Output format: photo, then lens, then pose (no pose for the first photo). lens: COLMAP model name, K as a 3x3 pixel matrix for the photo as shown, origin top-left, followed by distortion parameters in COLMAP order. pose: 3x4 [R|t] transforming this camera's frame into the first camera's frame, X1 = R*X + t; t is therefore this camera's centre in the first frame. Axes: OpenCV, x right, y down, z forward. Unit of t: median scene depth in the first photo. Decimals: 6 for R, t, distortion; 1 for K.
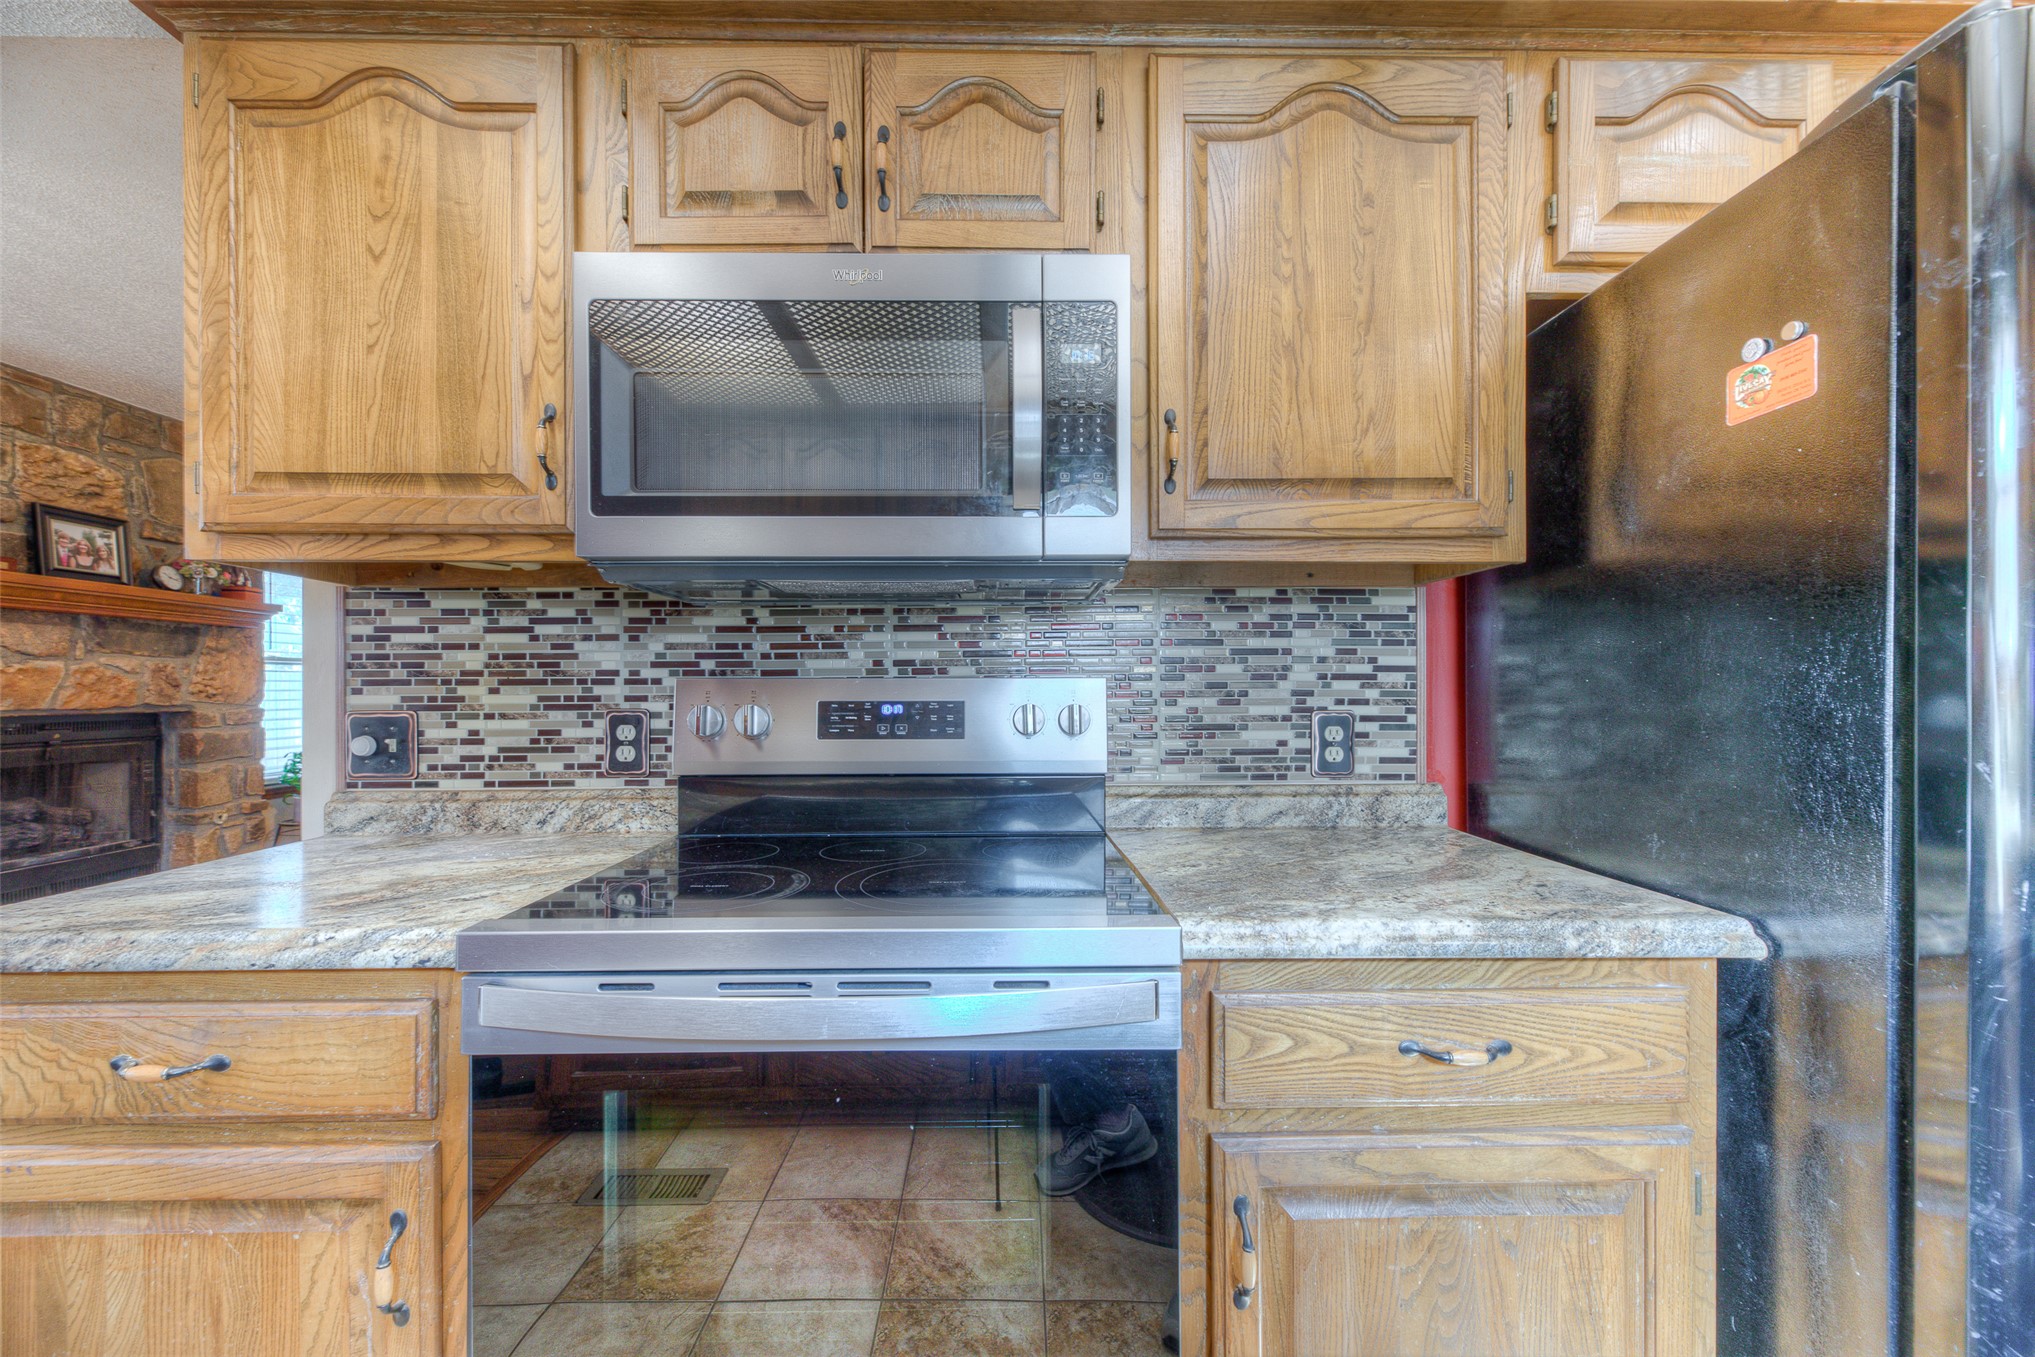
lens RADIAL K [[816.2, 0, 1002.7], [0, 816.2, 693.1], [0, 0, 1]] dist [0.008808, -0.002358]
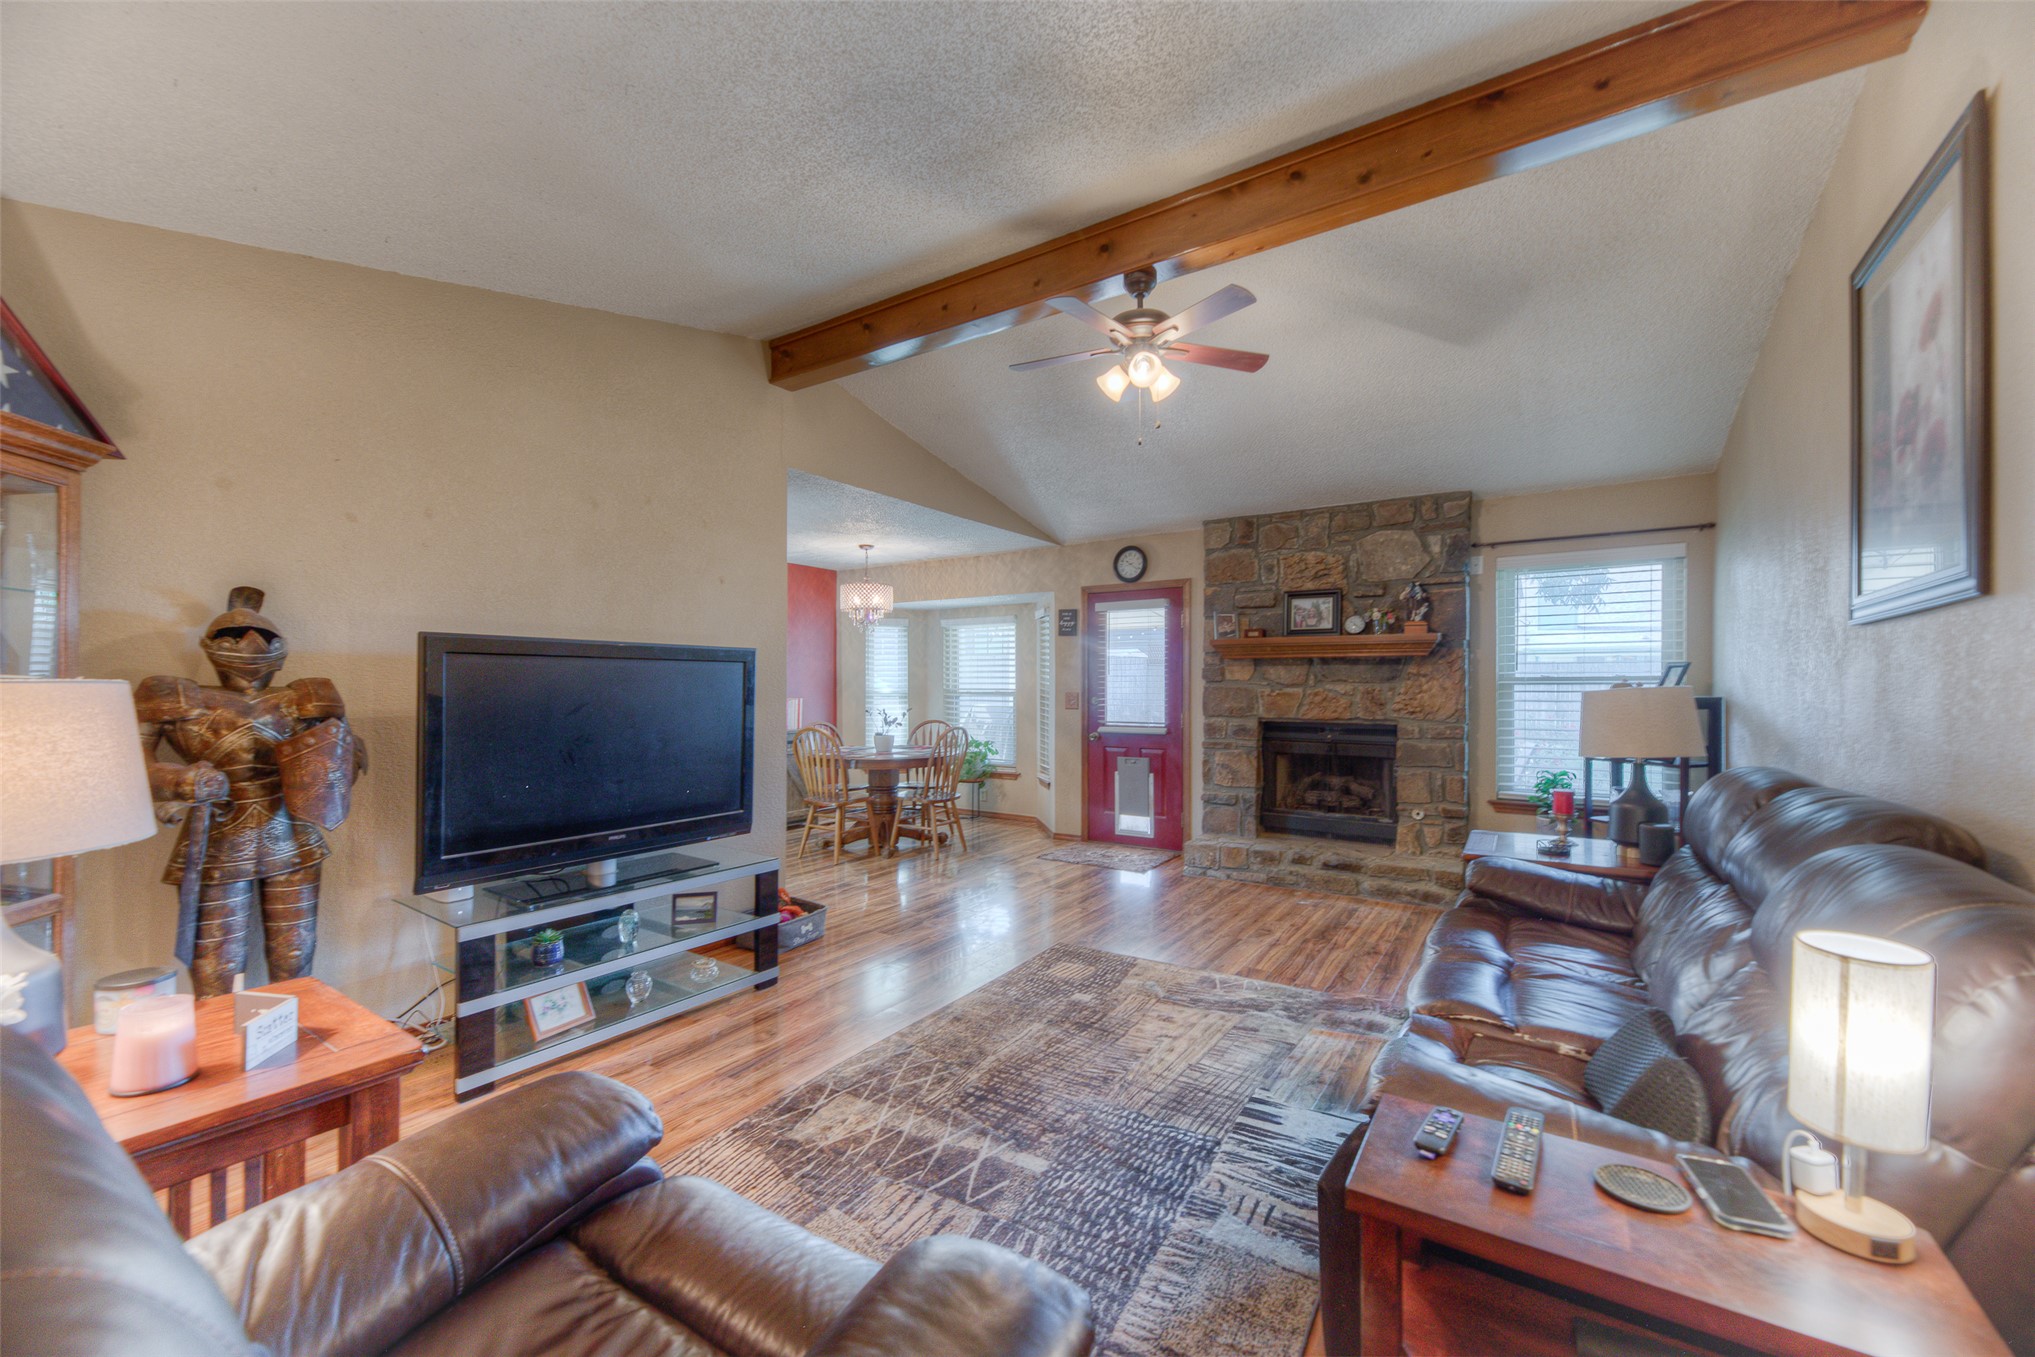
lens RADIAL K [[816.2, 0, 1005.7], [0, 816.2, 693.7], [0, 0, 1]] dist [0.008808, -0.002358]
pose [[-0.577250, 0.004253, -0.816557, 1.061213], [-0.006177, 0.999935, 0.009574, -0.093011], [0.816544, 0.010570, -0.577186, 3.355364]]
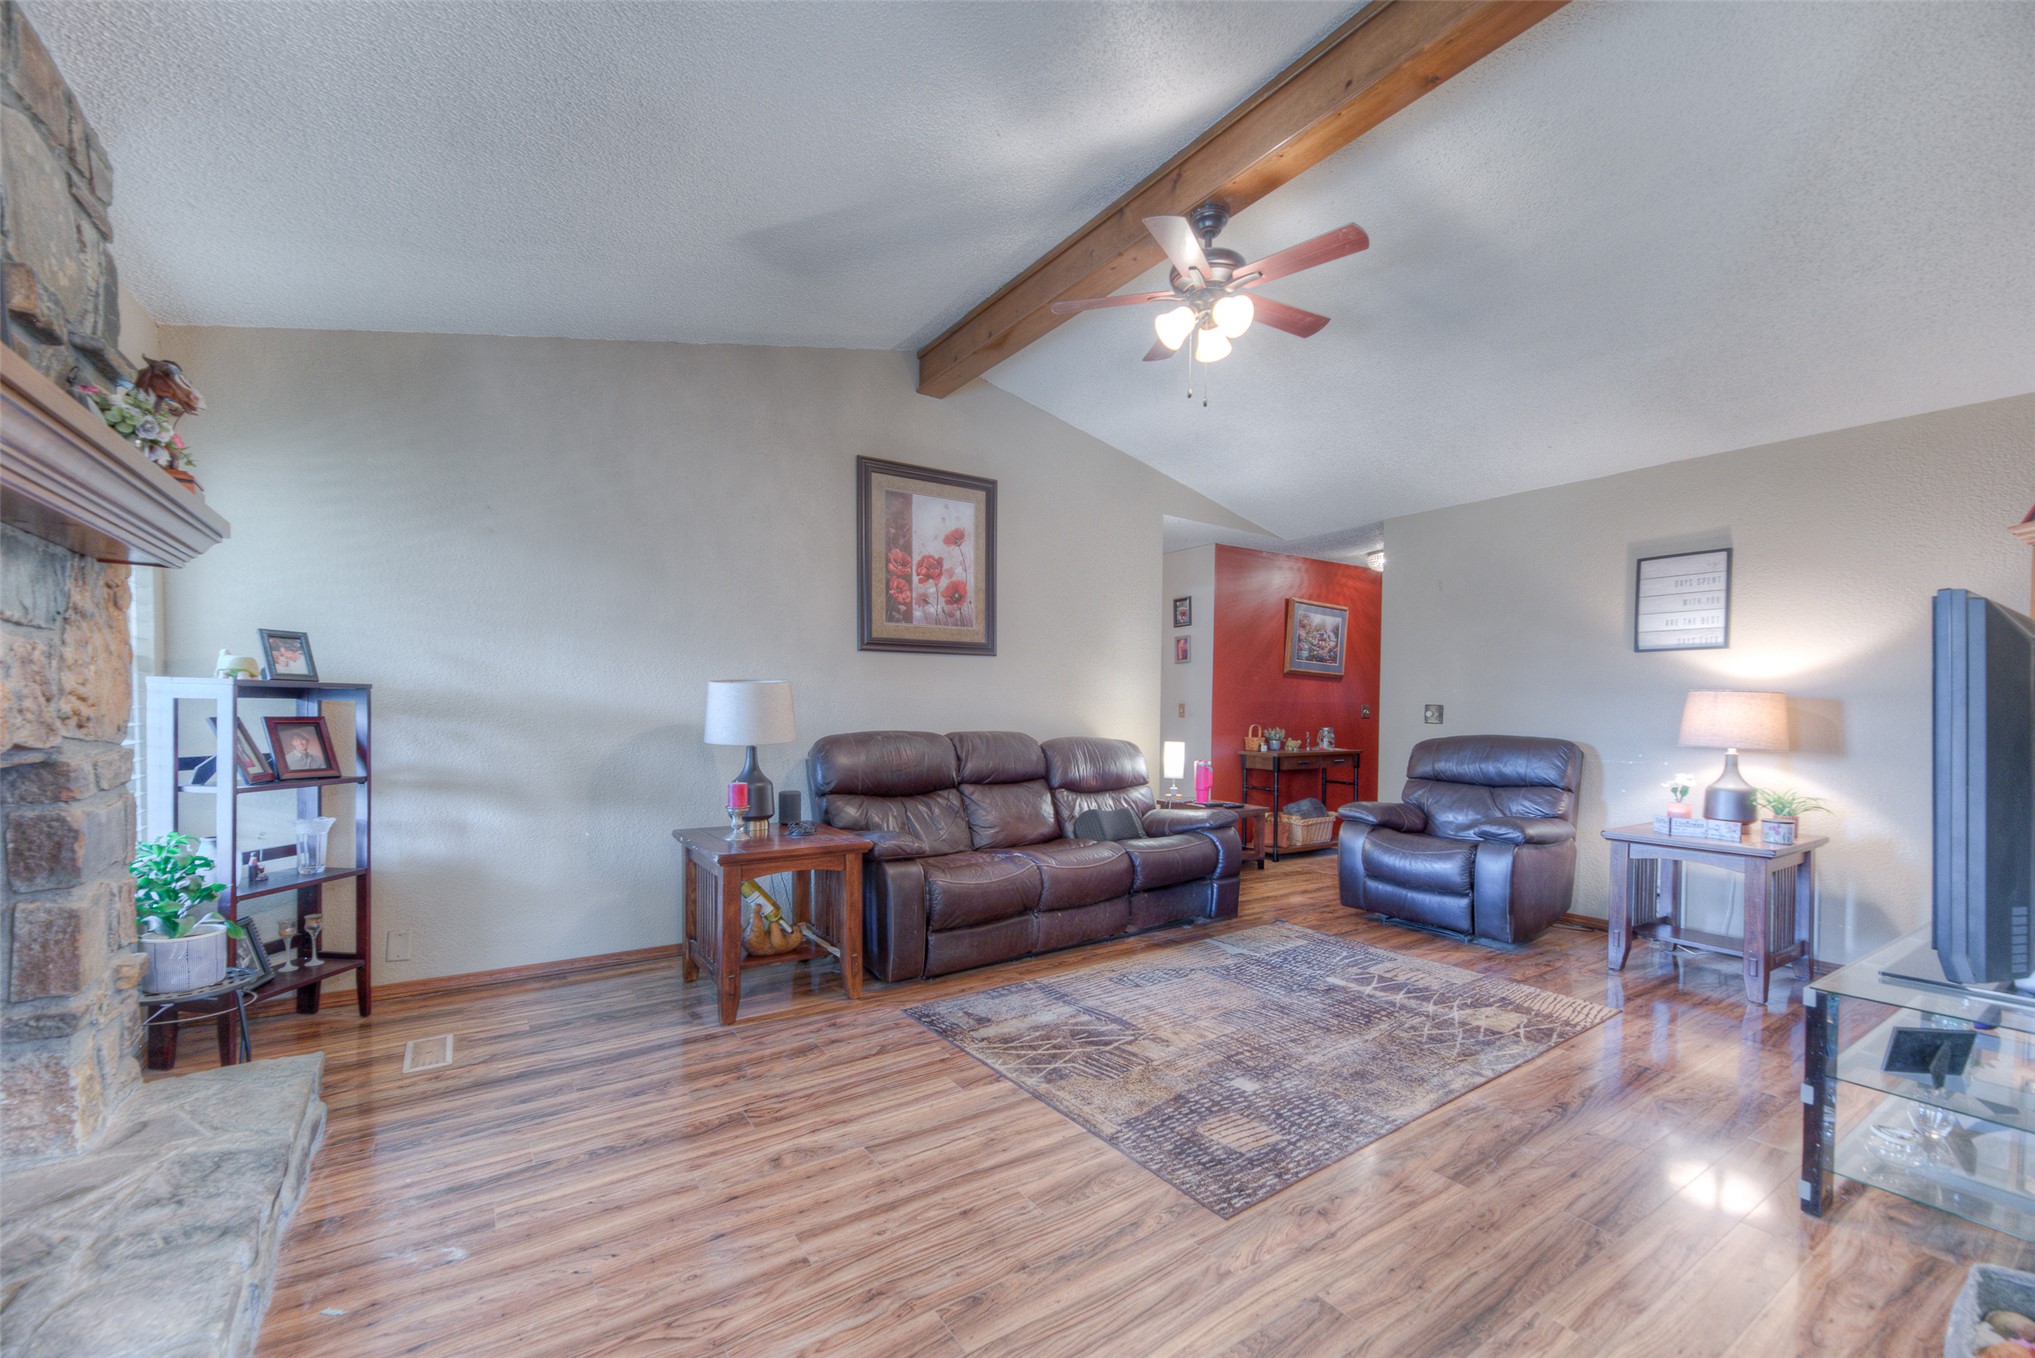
lens RADIAL K [[816.2, 0, 1013.4], [0, 816.2, 710.7], [0, 0, 1]] dist [0.008808, -0.002358]
pose [[0.847037, 0.003903, 0.531520, -2.212608], [-0.006906, 0.999969, 0.003663, -0.021858], [-0.531489, -0.006774, 0.847038, 1.051151]]
